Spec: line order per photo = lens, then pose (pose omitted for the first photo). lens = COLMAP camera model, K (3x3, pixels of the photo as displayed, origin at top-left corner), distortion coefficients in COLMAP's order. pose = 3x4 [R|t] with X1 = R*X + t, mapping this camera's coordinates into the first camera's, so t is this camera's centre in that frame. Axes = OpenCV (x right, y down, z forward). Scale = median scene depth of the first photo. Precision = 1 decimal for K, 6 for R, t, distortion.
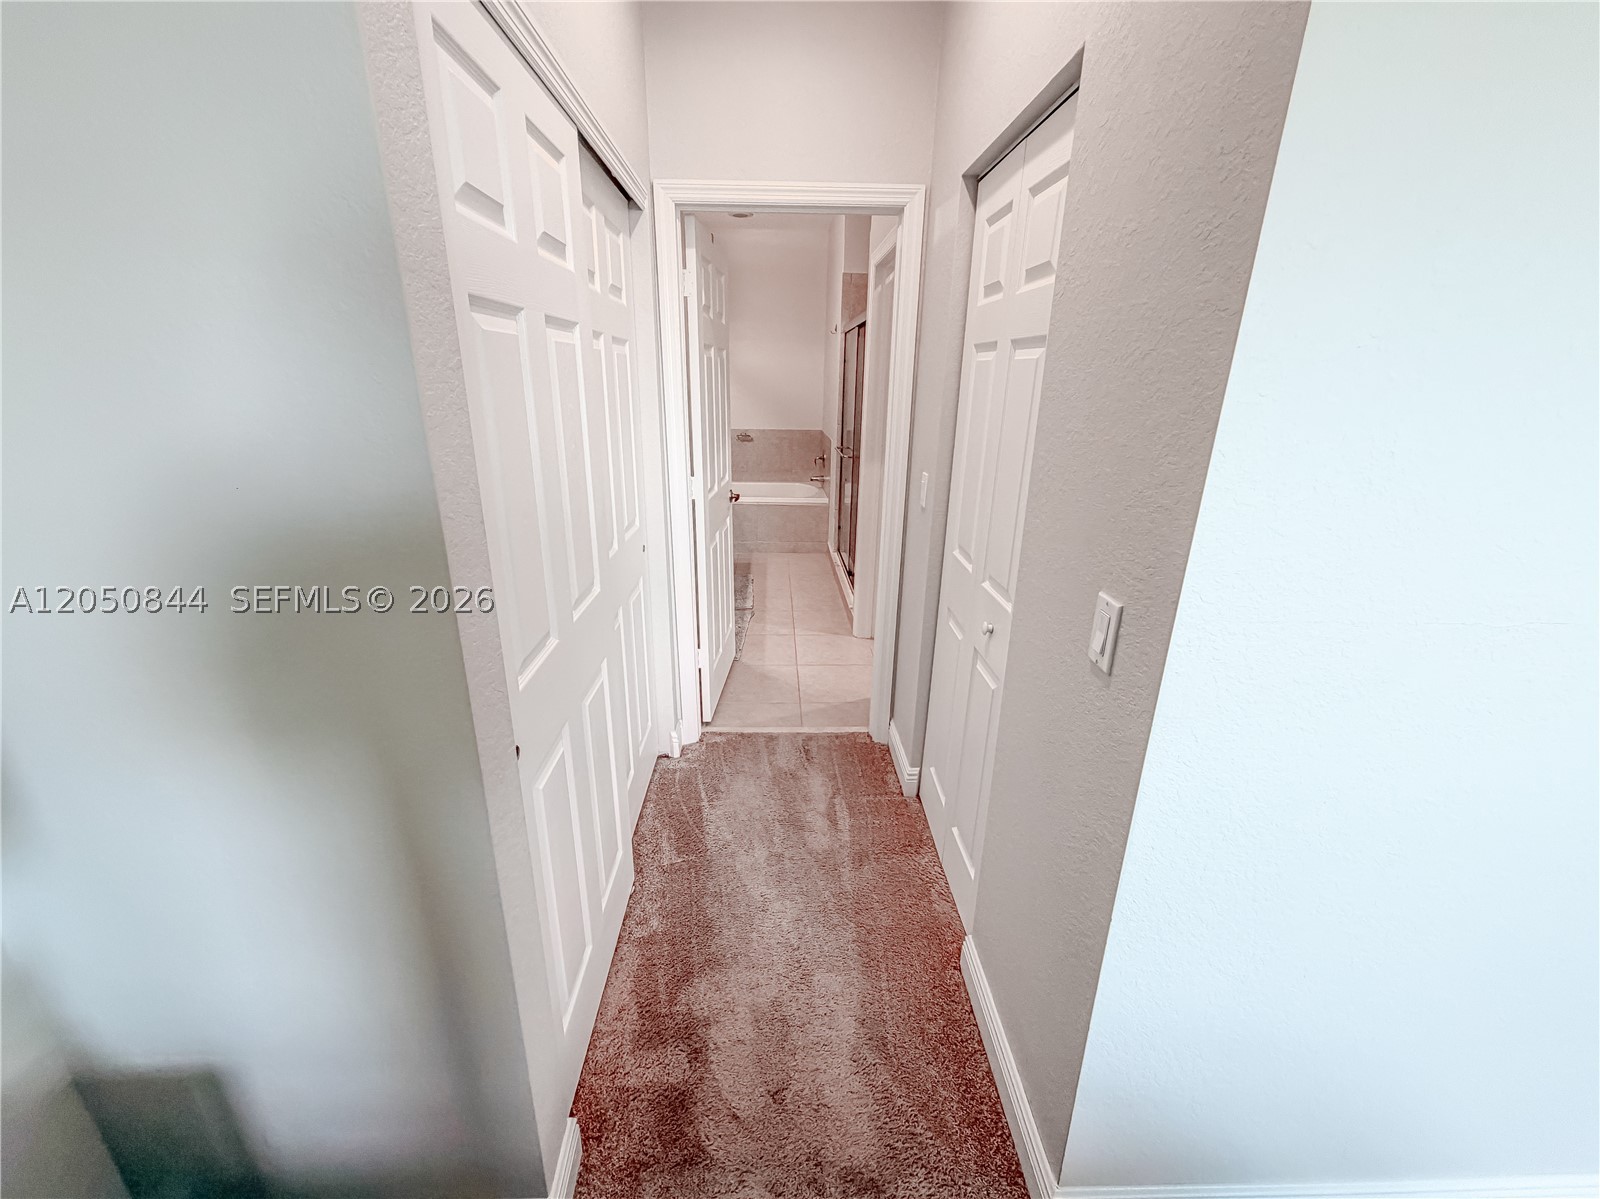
lens RADIAL K [[661.8, 0, 800.0], [0, 661.8, 599.5], [0, 0, 1]] dist [-0.000134, 0.000065]
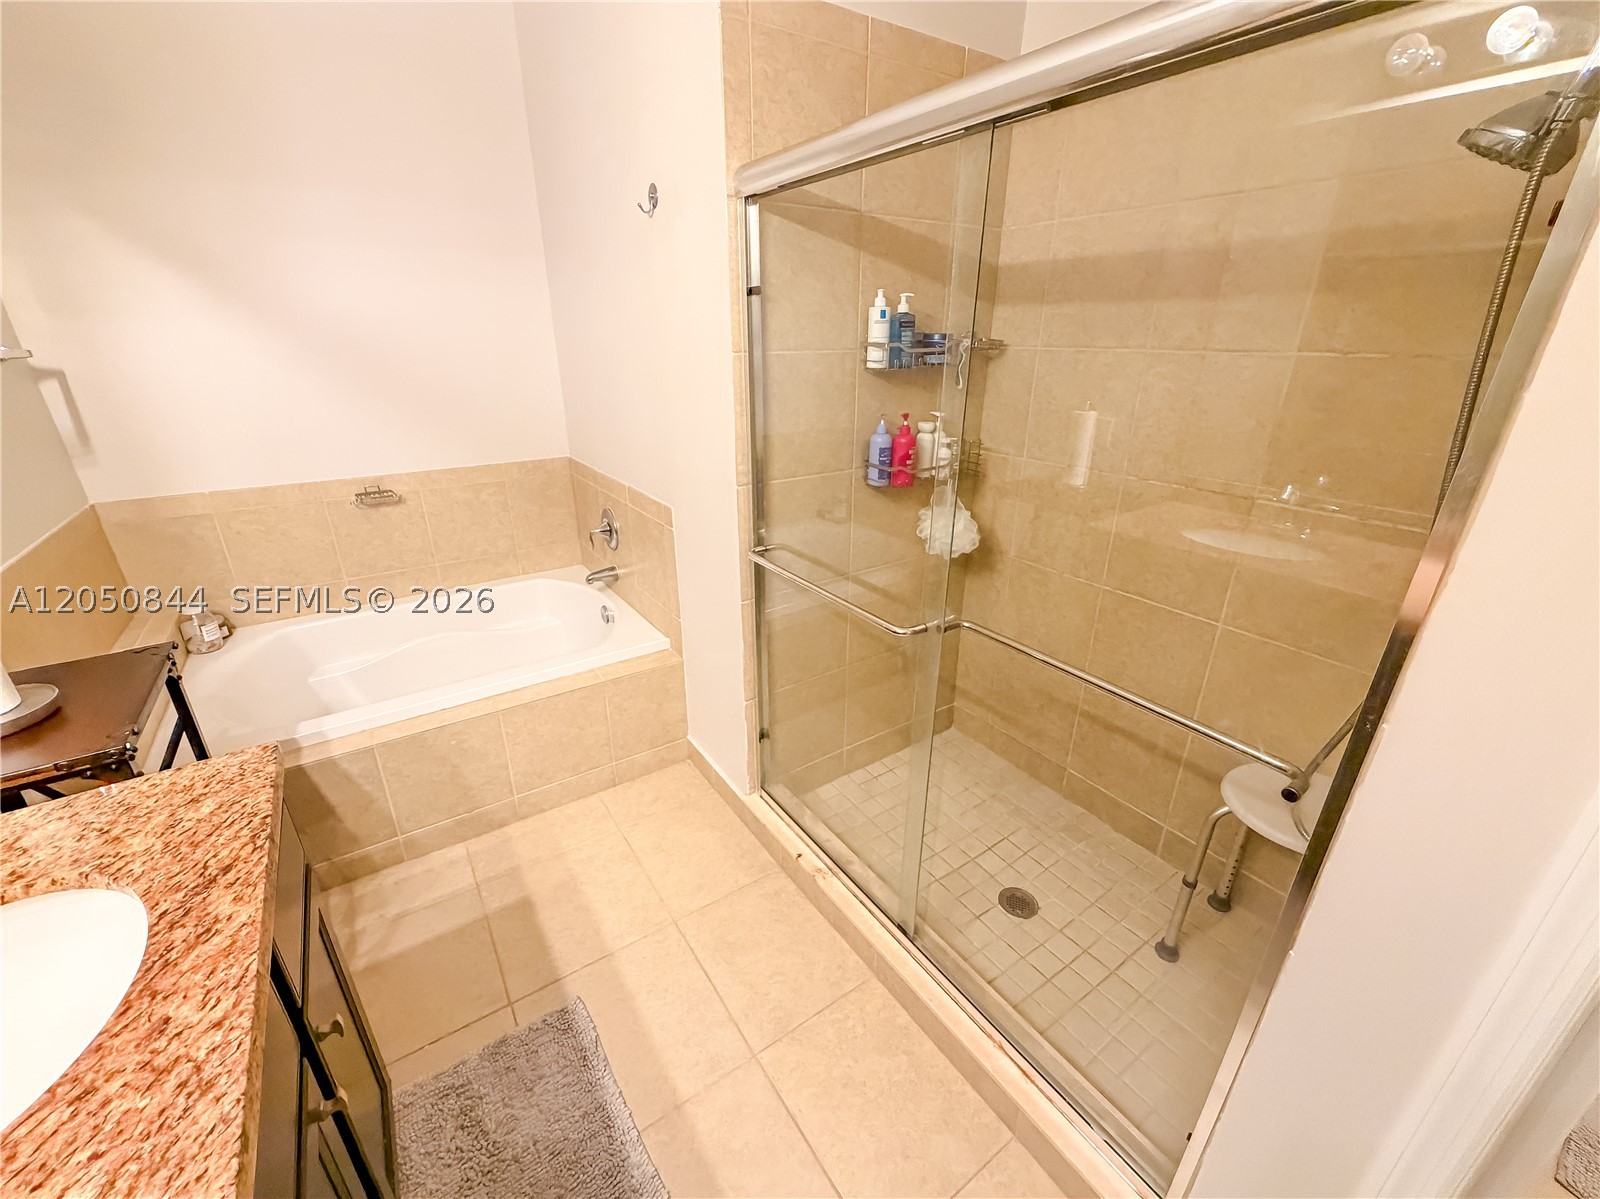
lens RADIAL K [[646.4, 0, 793.0], [0, 646.4, 594.5], [0, 0, 1]] dist [-0.002273, 0.000607]
pose [[0.850486, -0.215148, 0.479984, -0.072570], [0.185641, 0.976575, 0.108804, -0.188334], [-0.492149, -0.003431, 0.870504, 0.550450]]
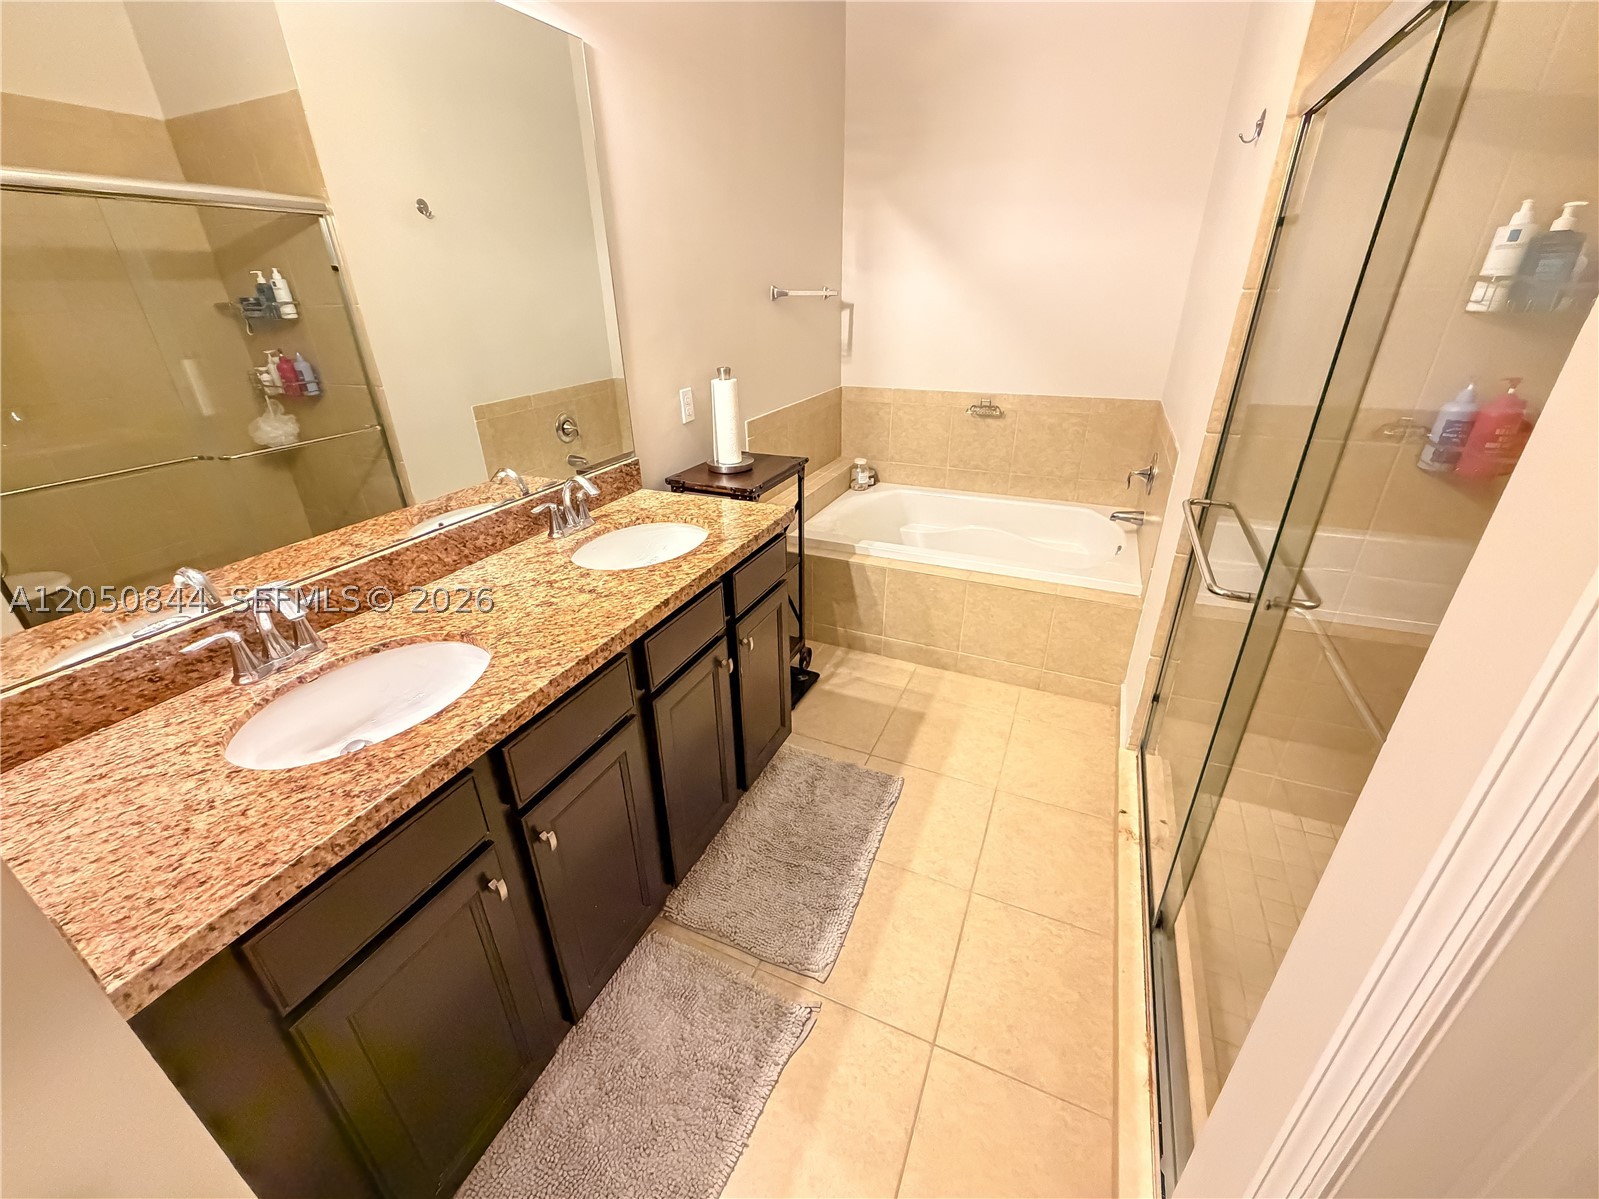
lens RADIAL K [[646.0, 0, 792.5], [0, 646.0, 594.5], [0, 0, 1]] dist [-0.002273, 0.000607]
pose [[0.892931, 0.162965, -0.419663, 0.015202], [-0.113763, 0.983608, 0.139902, -0.161387], [0.435583, -0.077181, 0.896834, 0.487349]]
